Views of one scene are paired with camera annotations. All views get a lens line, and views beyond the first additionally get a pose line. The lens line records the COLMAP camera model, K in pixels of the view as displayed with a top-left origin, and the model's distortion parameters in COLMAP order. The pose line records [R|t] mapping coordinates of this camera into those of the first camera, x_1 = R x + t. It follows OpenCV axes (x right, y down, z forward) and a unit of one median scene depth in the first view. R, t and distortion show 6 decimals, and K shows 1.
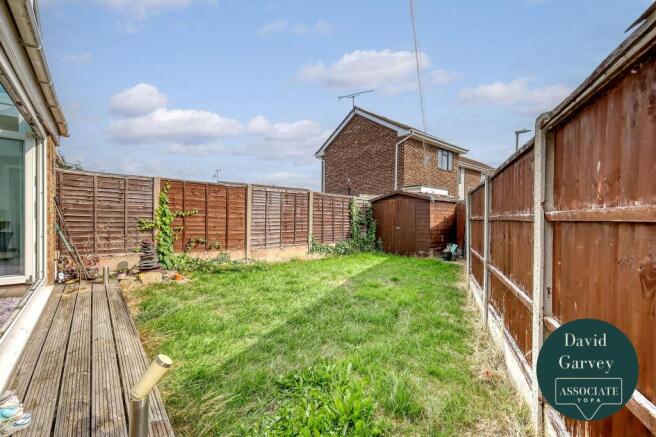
lens RADIAL K [[285.9, 0, 324.2], [0, 285.9, 218.6], [0, 0, 1]] dist [0.002747, -0.000100]
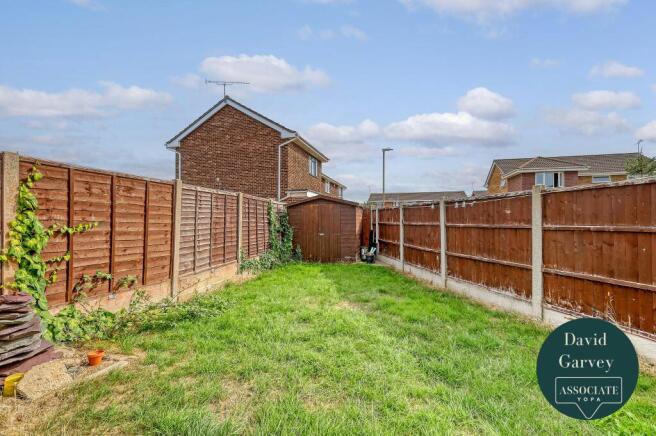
lens RADIAL K [[285.9, 0, 318.2], [0, 285.9, 214.7], [0, 0, 1]] dist [0.002747, -0.000100]
pose [[0.811064, -0.007631, 0.584908, -0.335654], [0.019284, 0.999720, -0.013697, -0.021337], [-0.584640, 0.022389, 0.810984, 0.248801]]
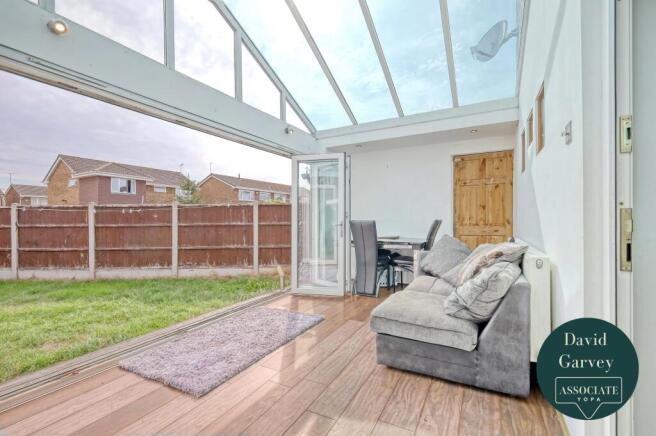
lens RADIAL K [[285.9, 0, 331.2], [0, 285.9, 220.5], [0, 0, 1]] dist [0.002747, -0.000100]
pose [[-0.380084, -0.016157, 0.924811, -0.760481], [0.006767, 0.999772, 0.020248, -0.028708], [-0.924927, 0.013954, -0.379888, 0.321403]]
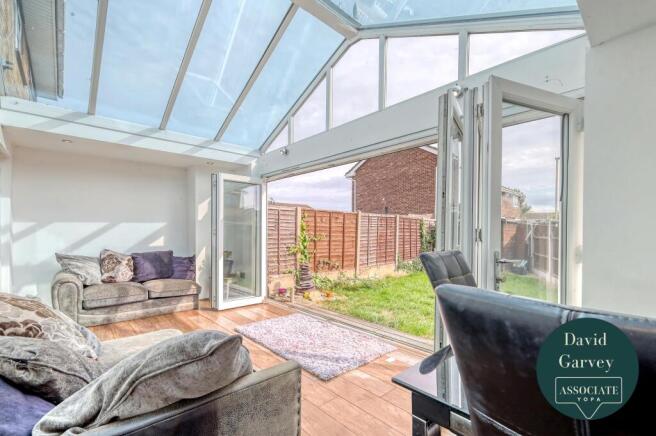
lens RADIAL K [[285.9, 0, 312.9], [0, 285.9, 234.7], [0, 0, 1]] dist [0.002747, -0.000100]
pose [[0.999084, -0.014413, 0.040296, -0.426644], [0.014076, 0.999864, 0.008641, -0.032906], [-0.040415, -0.008066, 0.999150, -0.099884]]
